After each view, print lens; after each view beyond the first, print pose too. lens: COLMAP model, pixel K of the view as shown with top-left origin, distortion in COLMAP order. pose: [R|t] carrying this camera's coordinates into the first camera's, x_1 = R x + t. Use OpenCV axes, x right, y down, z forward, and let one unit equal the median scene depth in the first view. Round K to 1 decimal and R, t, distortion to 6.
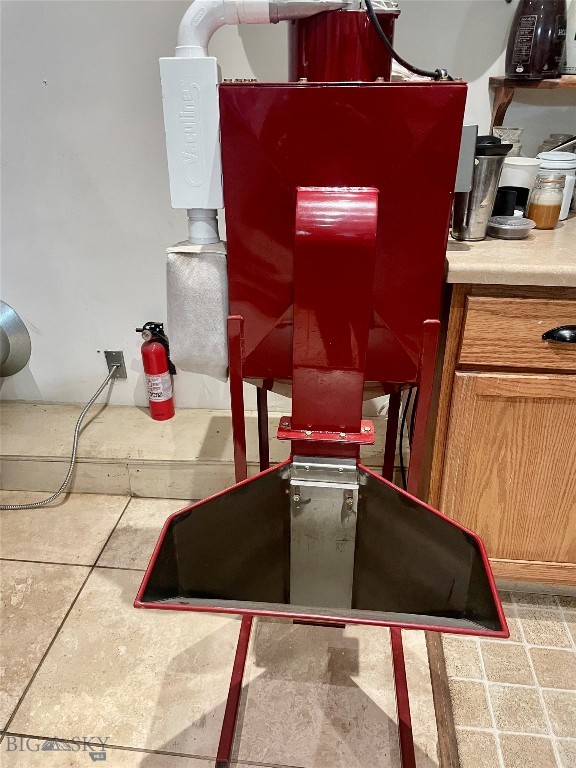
lens RADIAL K [[581.1, 0, 283.9], [0, 581.1, 384.0], [0, 0, 1]] dist [0.061469, -0.068467]
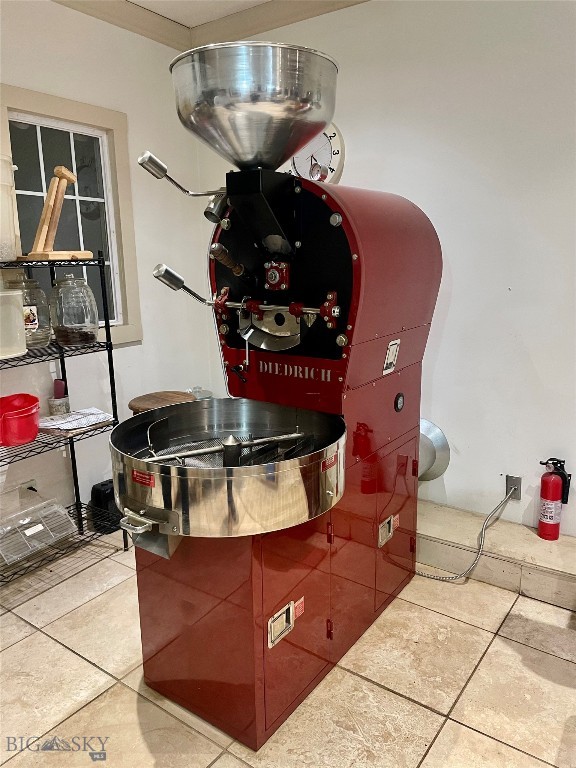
lens RADIAL K [[581.1, 0, 289.8], [0, 581.1, 381.5], [0, 0, 1]] dist [0.061469, -0.068467]
pose [[0.867813, 0.100451, -0.486632, -0.122091], [-0.218676, 0.956622, -0.192498, 0.108251], [0.446186, 0.273467, 0.852135, -0.407377]]
